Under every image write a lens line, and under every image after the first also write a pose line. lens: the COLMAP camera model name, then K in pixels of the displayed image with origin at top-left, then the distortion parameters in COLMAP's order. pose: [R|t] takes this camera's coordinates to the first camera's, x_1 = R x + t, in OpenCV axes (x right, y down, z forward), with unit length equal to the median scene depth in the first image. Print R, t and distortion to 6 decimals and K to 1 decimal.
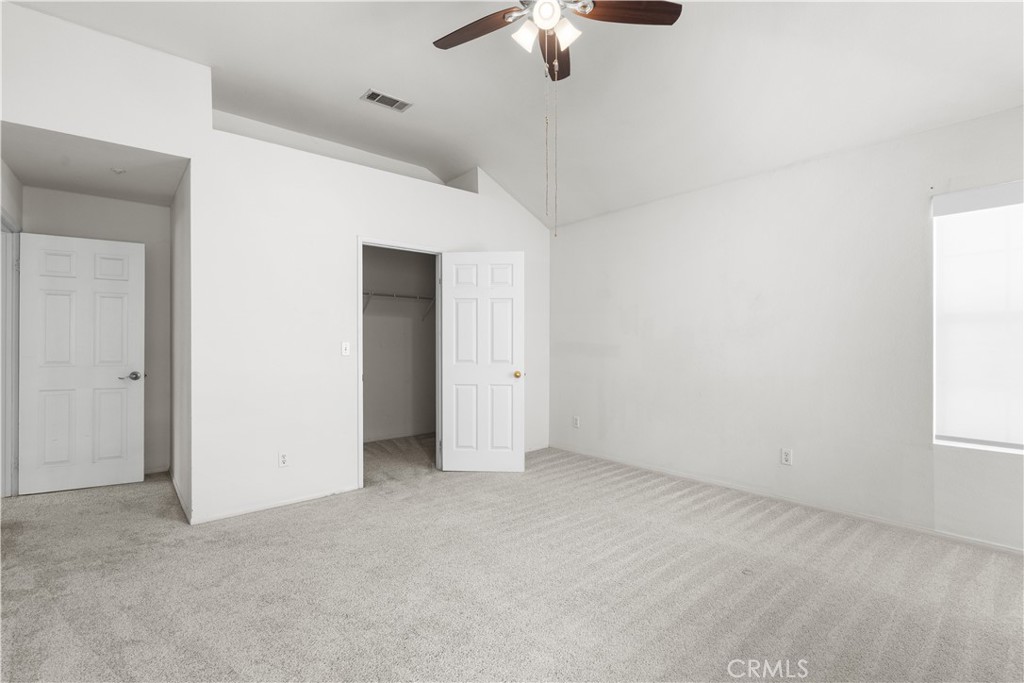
lens RADIAL K [[465.8, 0, 510.8], [0, 465.8, 343.3], [0, 0, 1]] dist [0.001517, 0.000019]
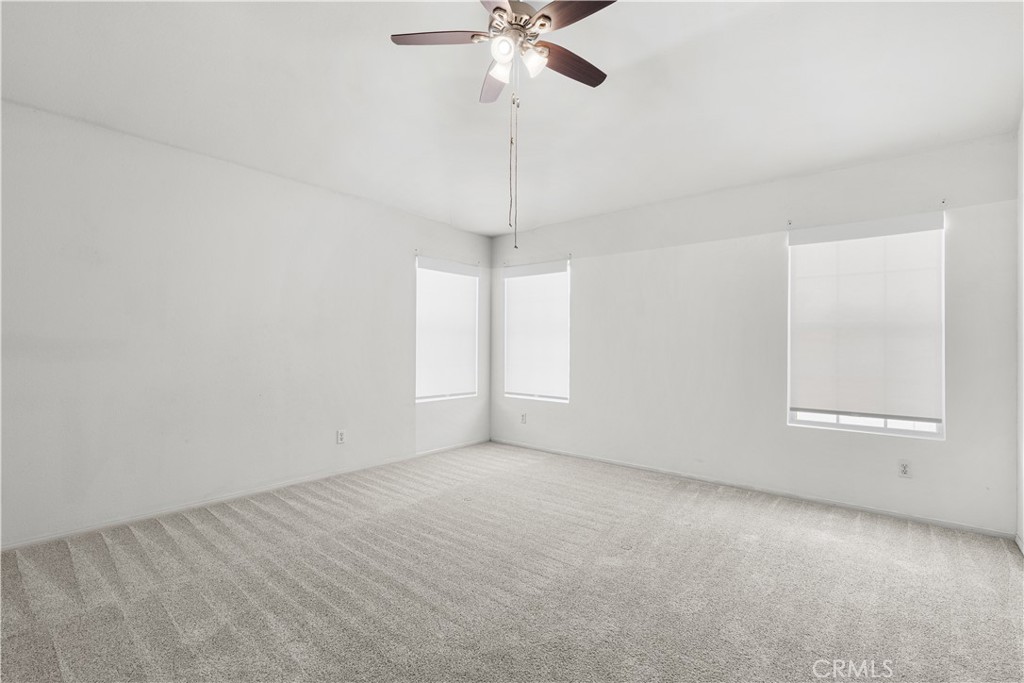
lens RADIAL K [[465.8, 0, 513.5], [0, 465.8, 342.9], [0, 0, 1]] dist [0.001517, 0.000019]
pose [[-0.165913, 0.011200, 0.986077, -0.649802], [-0.003655, 0.999922, -0.011973, 0.017045], [-0.986134, -0.005591, -0.165859, 0.761905]]
